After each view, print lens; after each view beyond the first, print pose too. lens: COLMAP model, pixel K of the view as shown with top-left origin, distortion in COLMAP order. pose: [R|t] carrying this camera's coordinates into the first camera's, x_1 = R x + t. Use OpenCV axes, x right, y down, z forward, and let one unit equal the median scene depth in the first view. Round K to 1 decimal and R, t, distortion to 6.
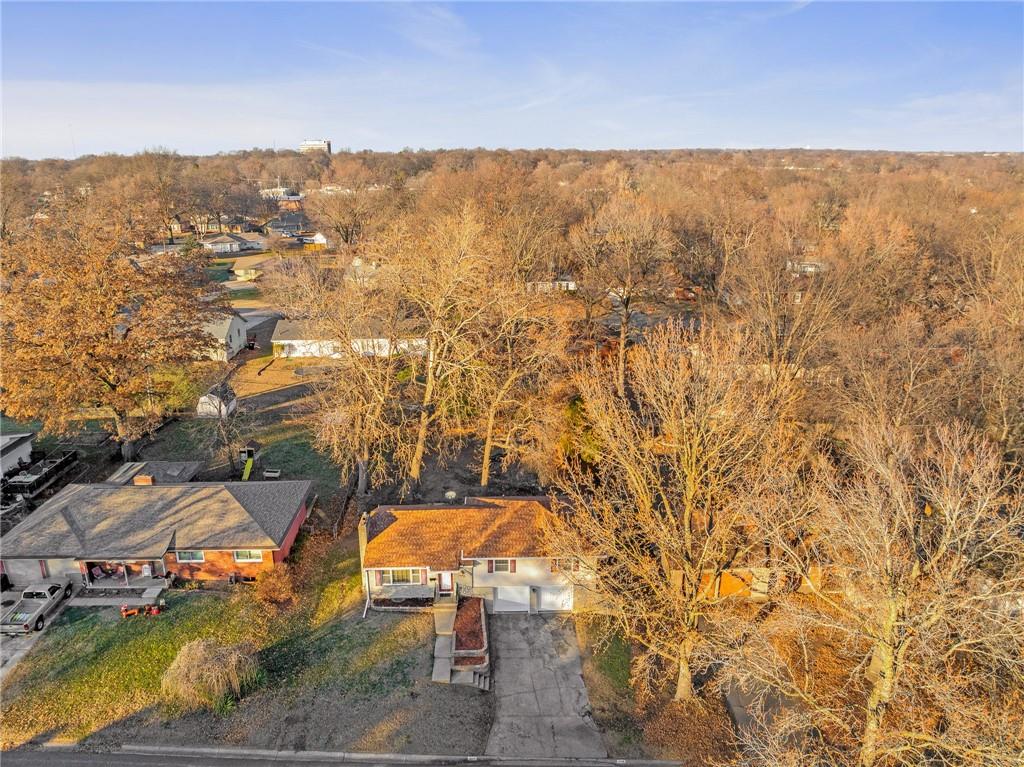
lens RADIAL K [[721.3, 0, 511.1], [0, 721.3, 382.0], [0, 0, 1]] dist [-0.052979, 0.019043]
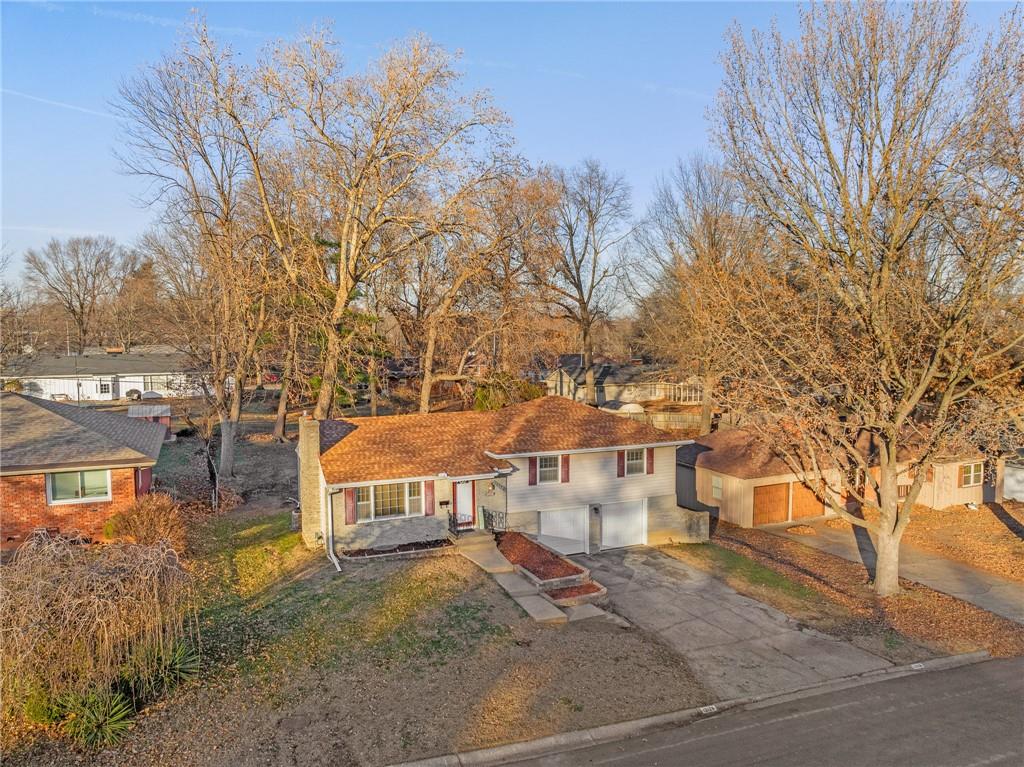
lens RADIAL K [[721.3, 0, 514.2], [0, 721.3, 382.2], [0, 0, 1]] dist [-0.052979, 0.019043]
pose [[0.925580, -0.028240, 0.377497, -0.275111], [0.118354, 0.968810, -0.217714, 0.315980], [-0.359575, 0.246190, 0.900054, 0.437654]]
